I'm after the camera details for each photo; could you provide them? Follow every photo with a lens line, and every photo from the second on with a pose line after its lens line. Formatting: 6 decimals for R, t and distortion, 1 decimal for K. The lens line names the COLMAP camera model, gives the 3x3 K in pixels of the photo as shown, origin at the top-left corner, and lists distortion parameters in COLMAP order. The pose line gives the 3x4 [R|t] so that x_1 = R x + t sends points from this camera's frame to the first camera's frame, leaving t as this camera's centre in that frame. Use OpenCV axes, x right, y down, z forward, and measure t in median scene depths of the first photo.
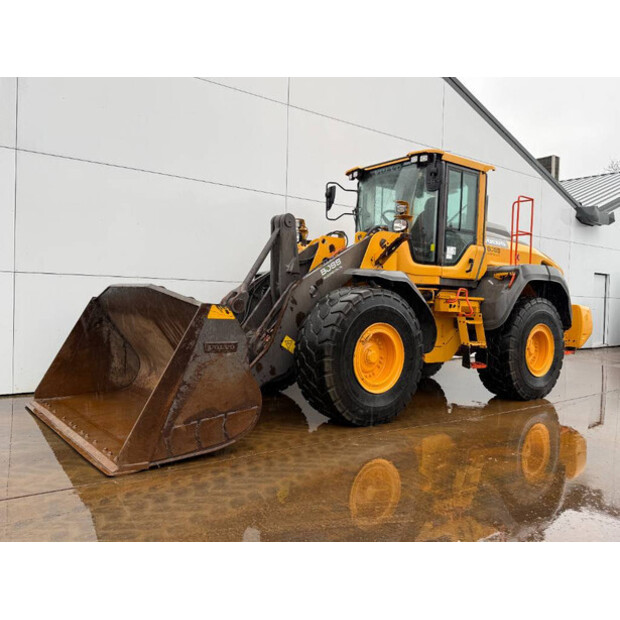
lens RADIAL K [[527.7, 0, 312.1], [0, 527.7, 313.0], [0, 0, 1]] dist [0.087928, -0.011643]
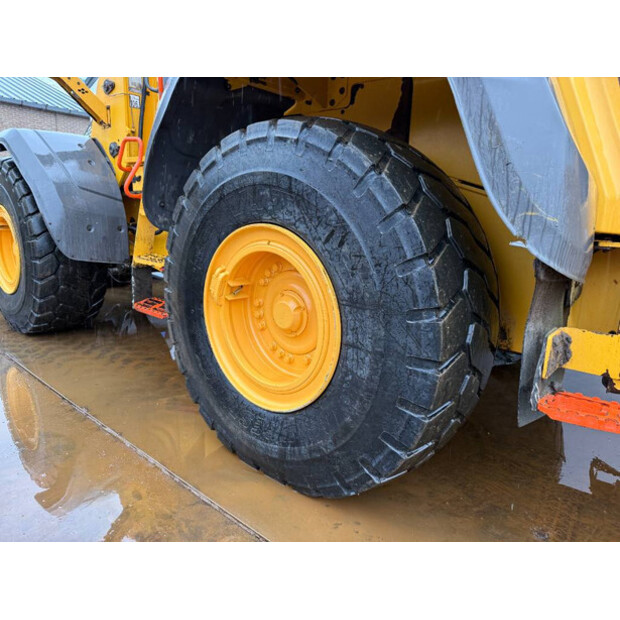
lens RADIAL K [[431.9, 0, 310.0], [0, 431.9, 310.0], [0, 0, 1]] dist [0.064461, -0.099333]
pose [[0.194631, 0.195000, -0.961298, 0.754087], [-0.051126, 0.980724, 0.188589, 0.023274], [0.979543, 0.012442, 0.200849, 1.141772]]
